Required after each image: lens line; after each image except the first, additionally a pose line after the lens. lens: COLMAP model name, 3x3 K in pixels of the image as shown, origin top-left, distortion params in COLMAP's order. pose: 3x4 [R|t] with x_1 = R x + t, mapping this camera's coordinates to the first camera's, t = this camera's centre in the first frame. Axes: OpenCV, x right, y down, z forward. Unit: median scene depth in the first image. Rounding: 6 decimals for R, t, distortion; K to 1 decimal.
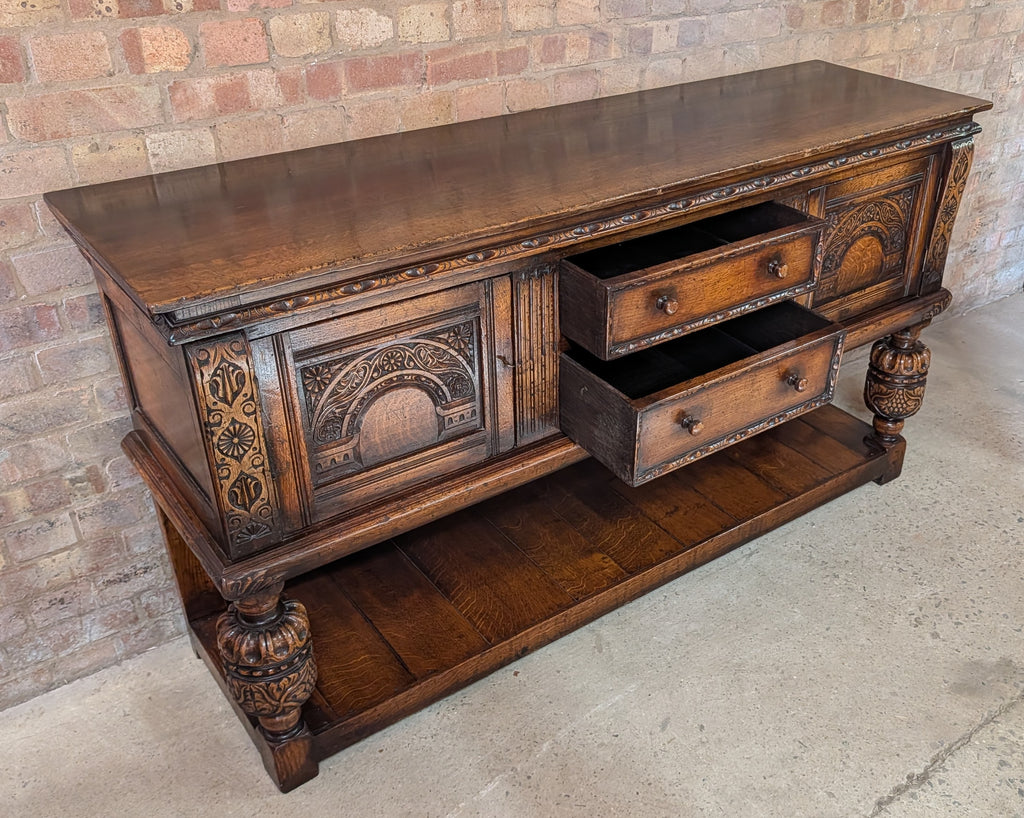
lens RADIAL K [[1019.8, 0, 597.2], [0, 1019.8, 439.7], [0, 0, 1]] dist [0.003275, -0.000890]
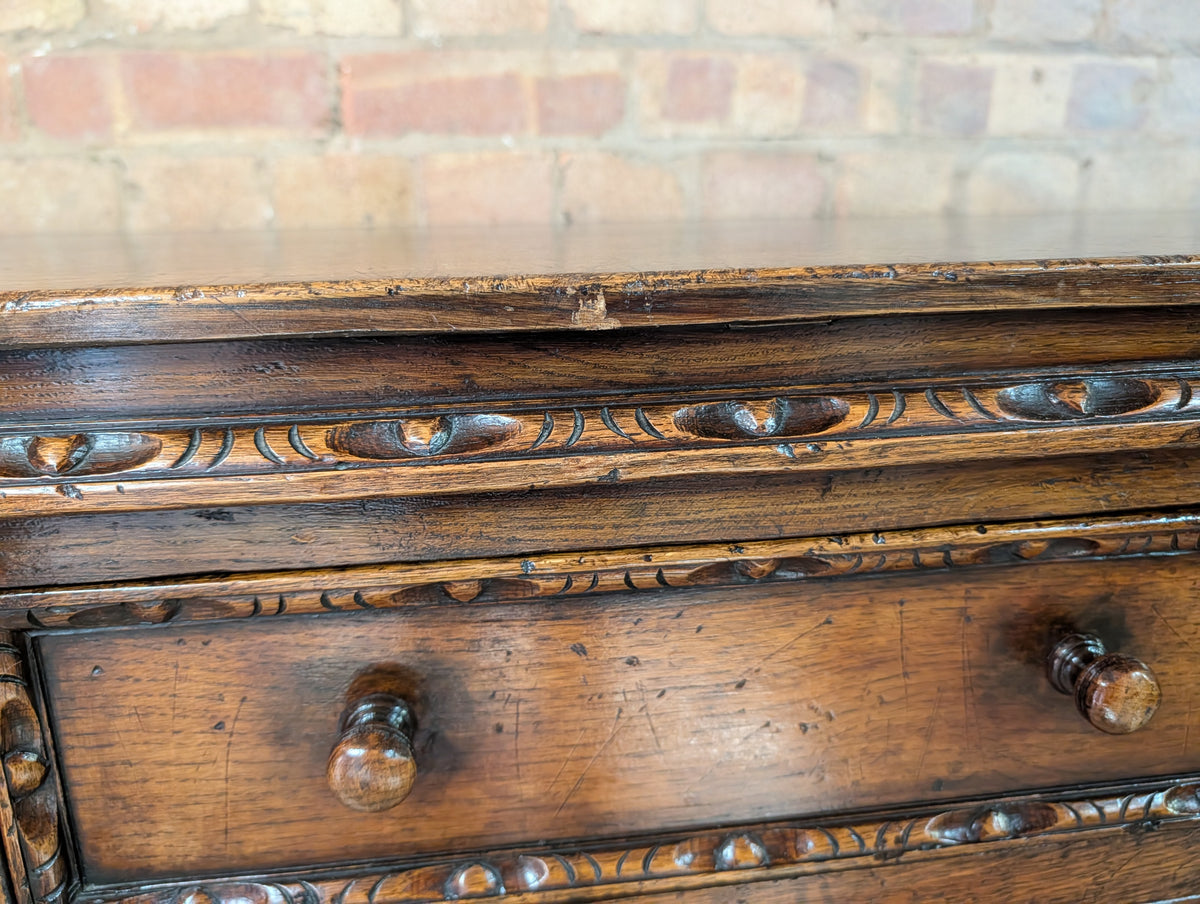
lens RADIAL K [[897.5, 0, 595.0], [0, 897.5, 433.9], [0, 0, 1]] dist [-0.027307, 0.001124]
pose [[0.864074, 0.090772, -0.495113, 0.123575], [-0.237089, 0.941059, -0.241240, -0.171880], [0.444032, 0.325835, 0.834666, 0.804198]]
